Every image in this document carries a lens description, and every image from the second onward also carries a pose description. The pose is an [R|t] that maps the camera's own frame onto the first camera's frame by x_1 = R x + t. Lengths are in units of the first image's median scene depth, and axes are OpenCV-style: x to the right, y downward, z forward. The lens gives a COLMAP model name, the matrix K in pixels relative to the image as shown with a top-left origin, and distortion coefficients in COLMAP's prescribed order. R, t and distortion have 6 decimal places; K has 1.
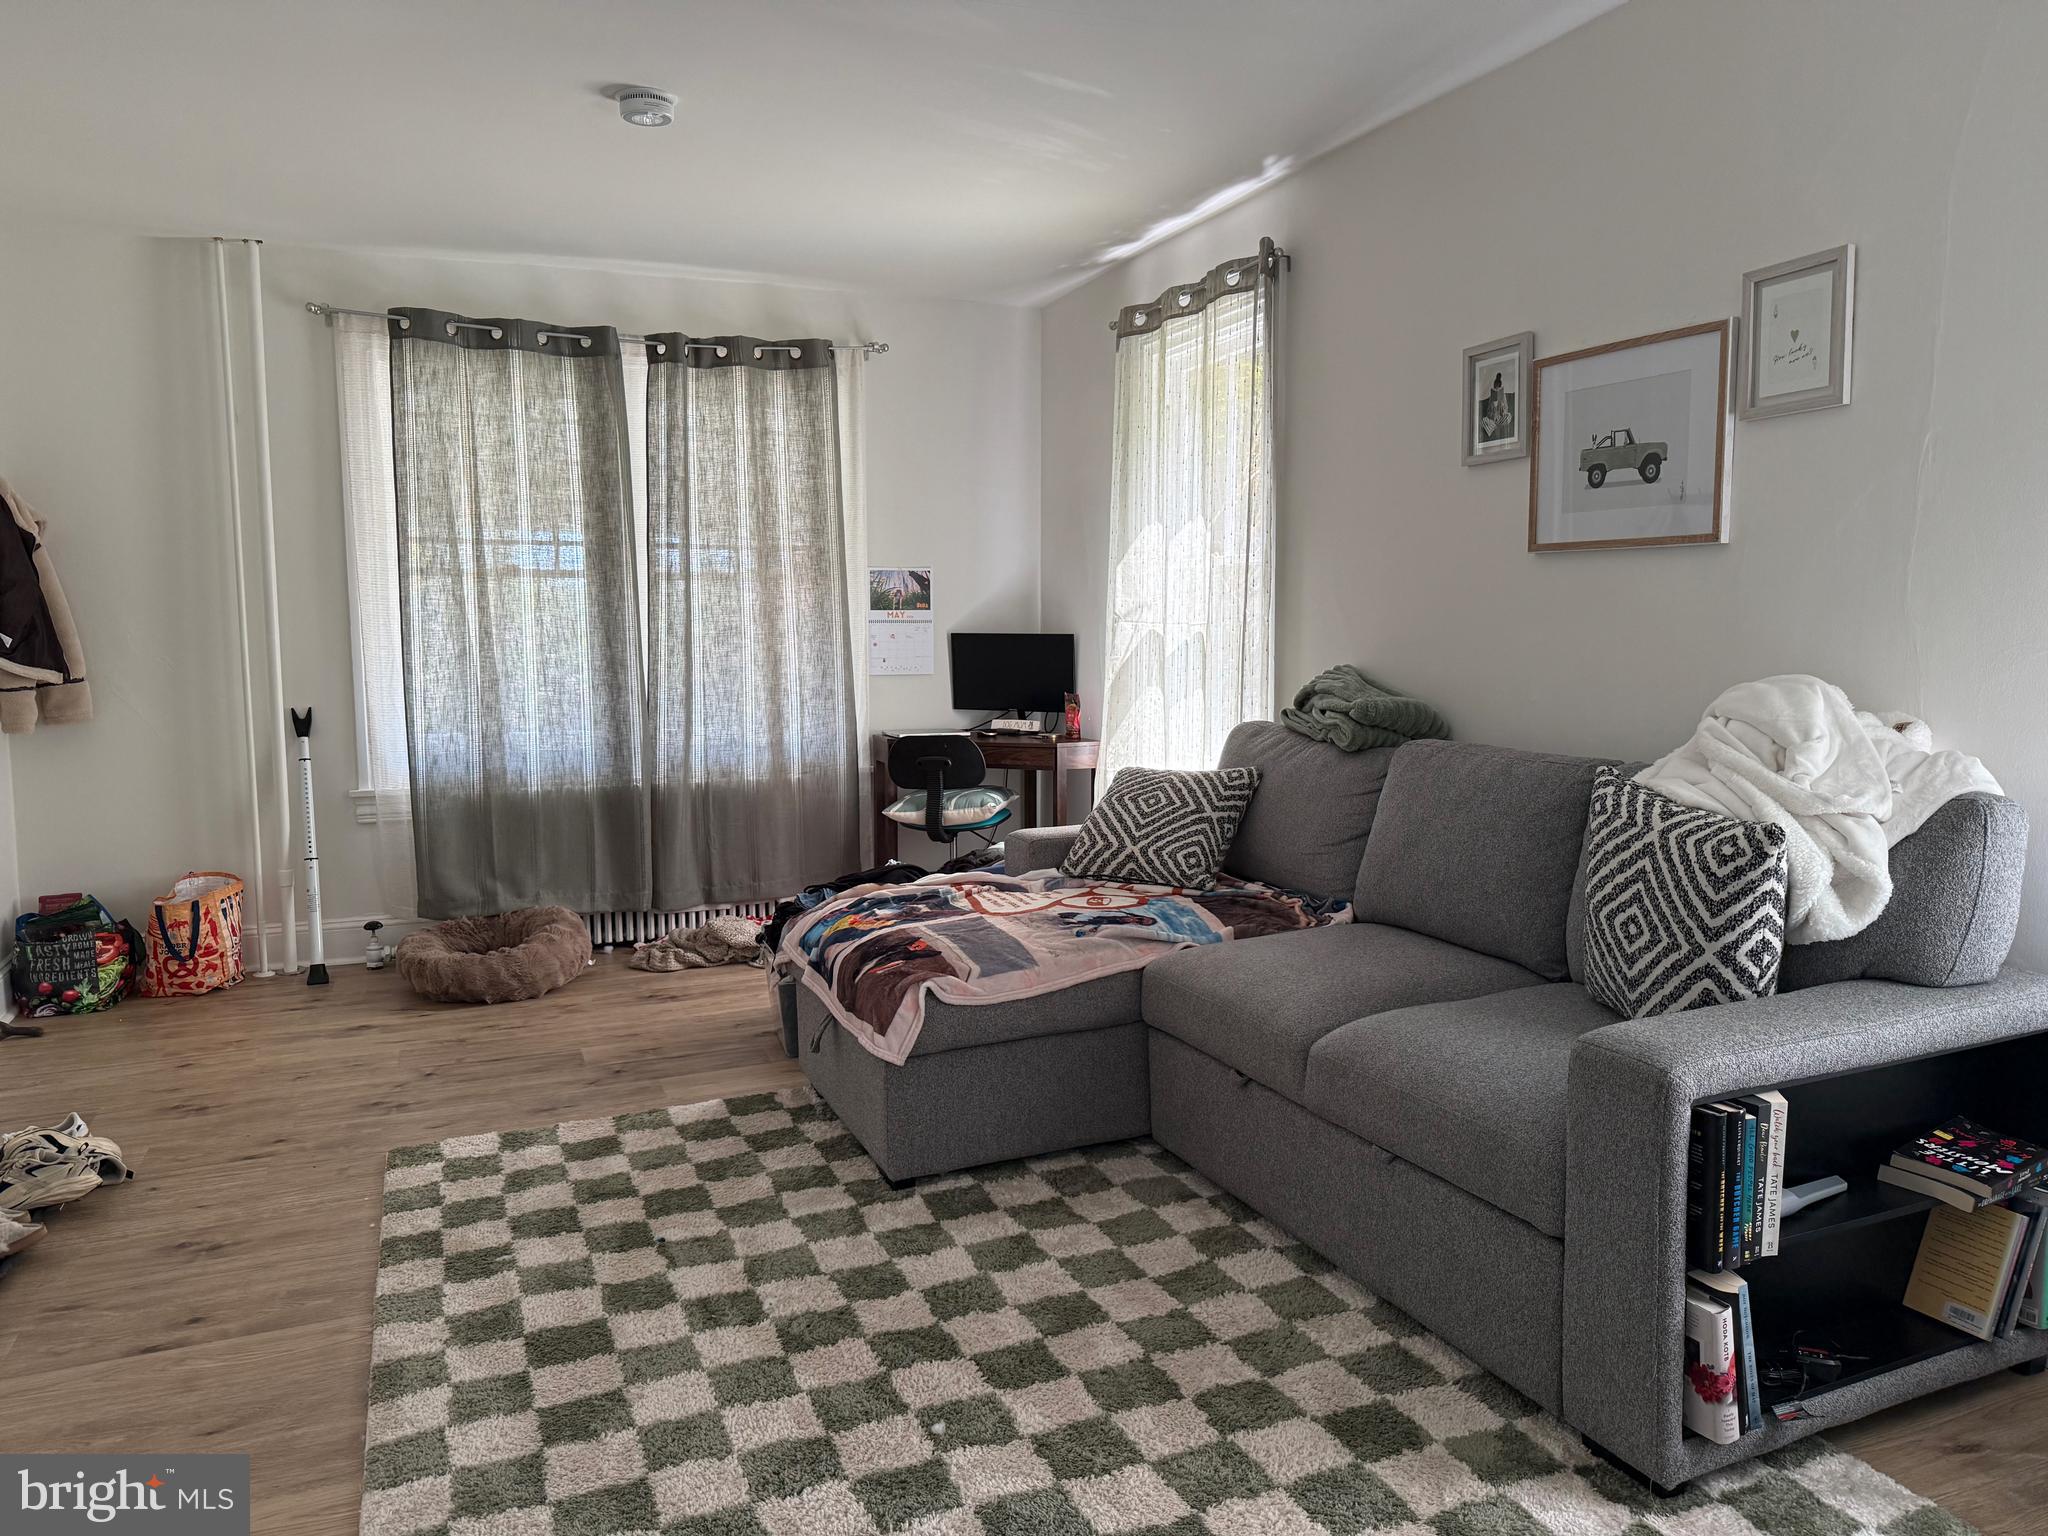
lens RADIAL K [[1437.0, 0, 1010.5], [0, 1437.0, 749.6], [0, 0, 1]] dist [0.047773, -0.002638]
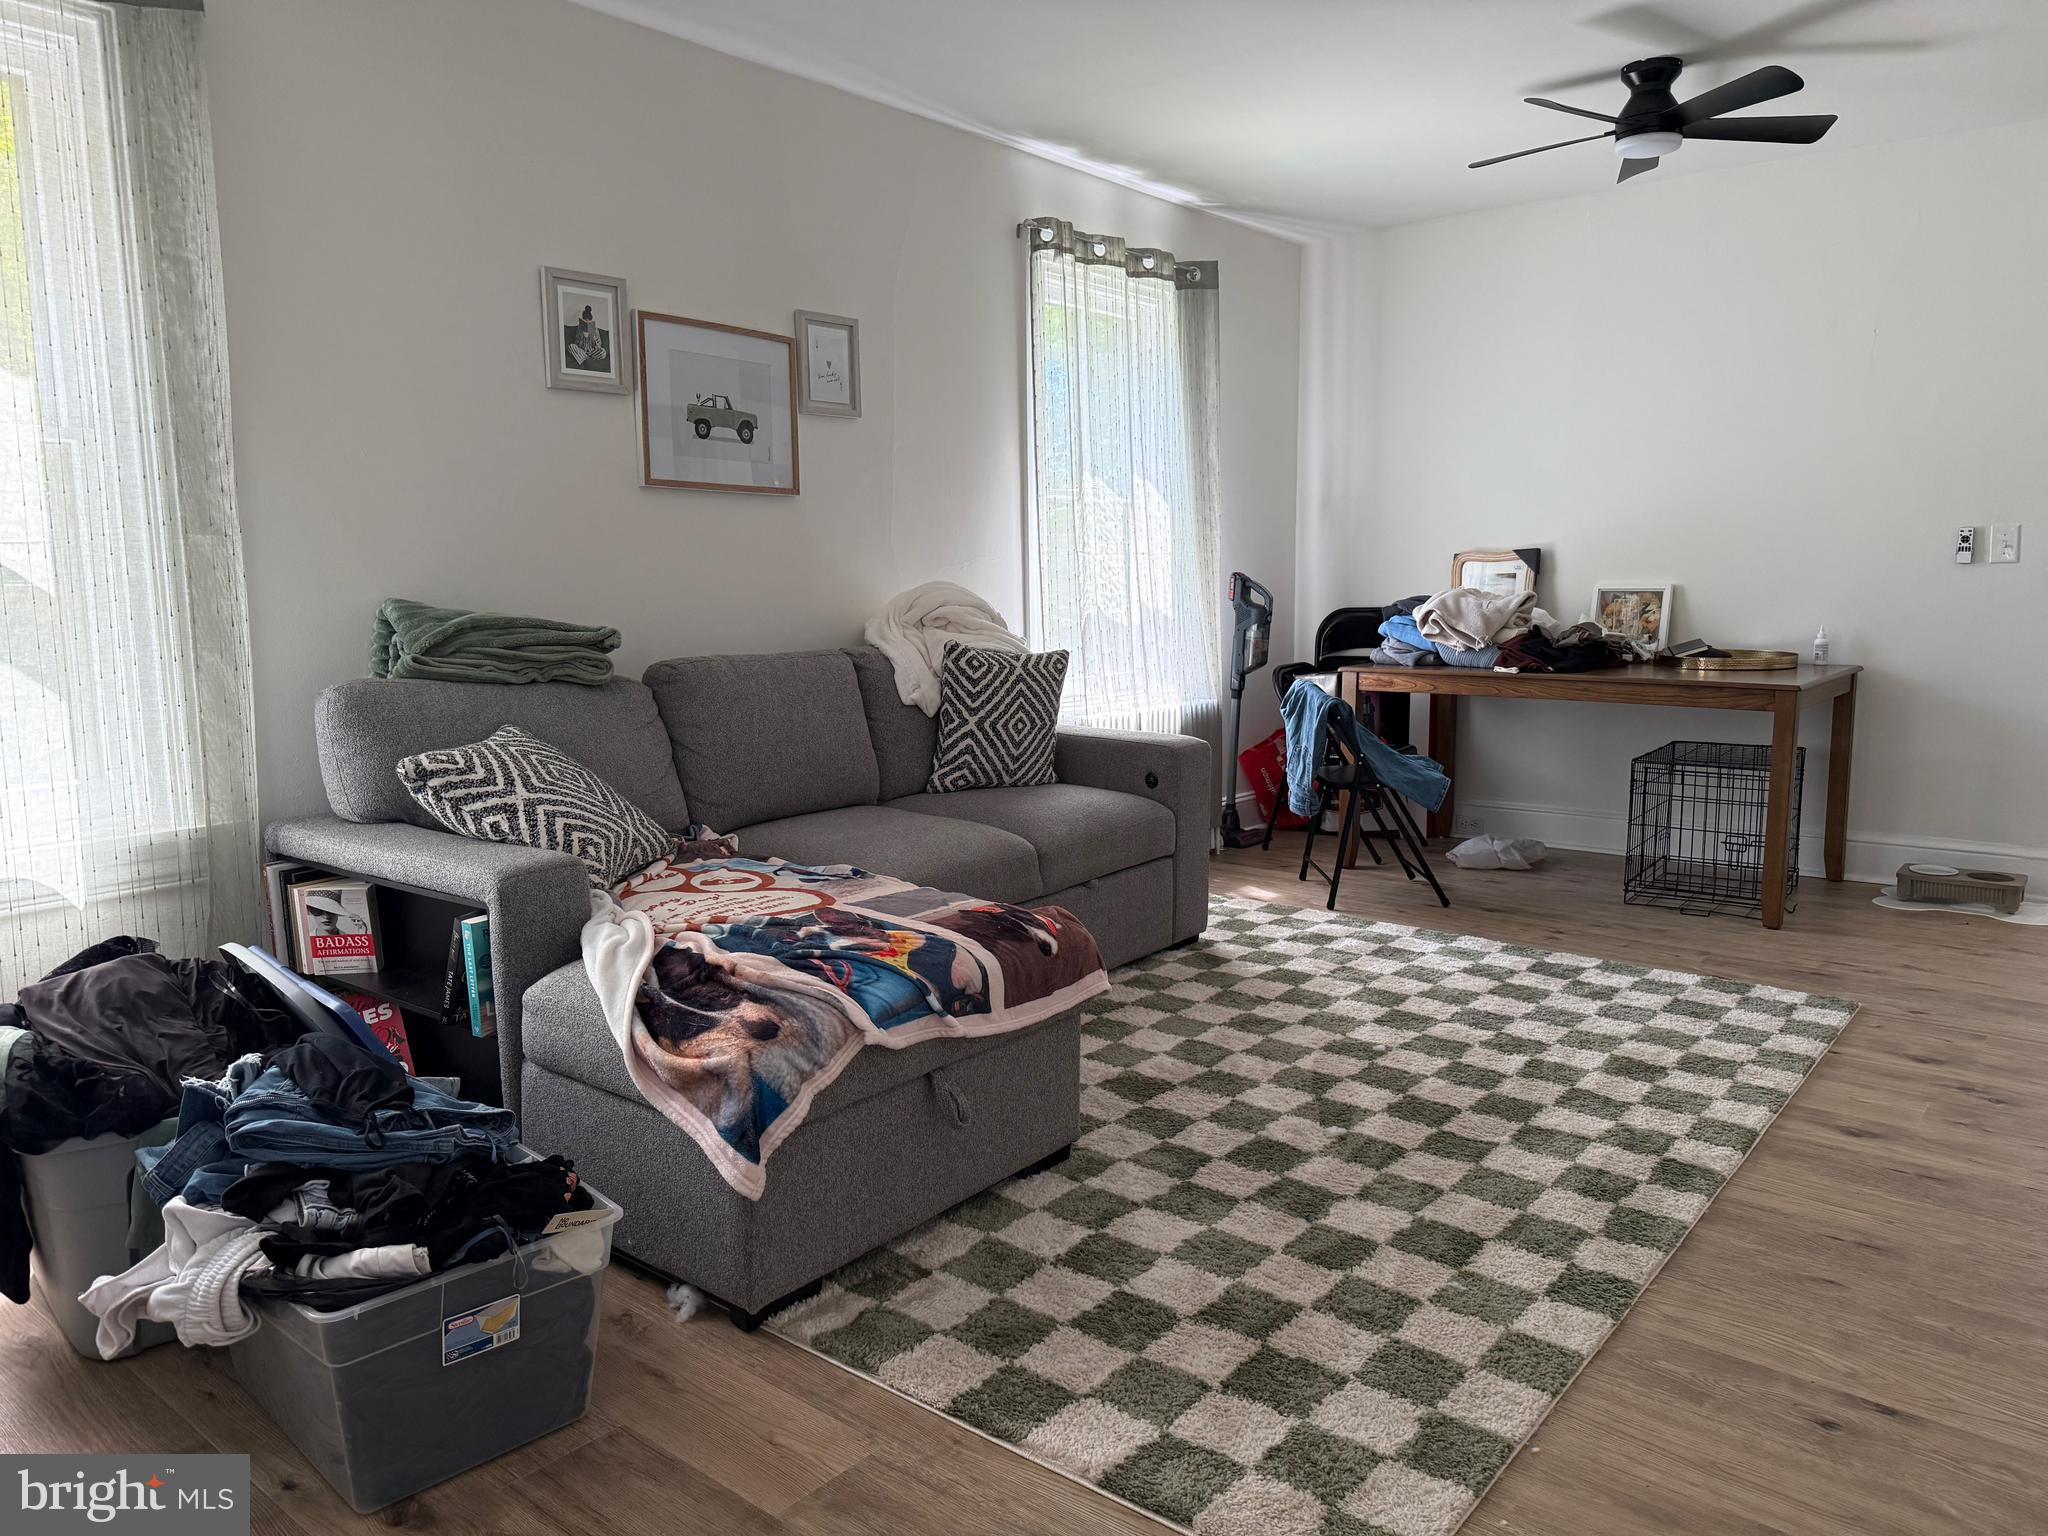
lens RADIAL K [[1437.0, 0, 1007.4], [0, 1437.0, 779.0], [0, 0, 1]] dist [0.047773, -0.002638]
pose [[-0.470552, -0.112693, 0.875147, -0.867294], [0.096915, 0.979210, 0.178202, -0.097749], [-0.877034, 0.168668, -0.449847, 1.462012]]
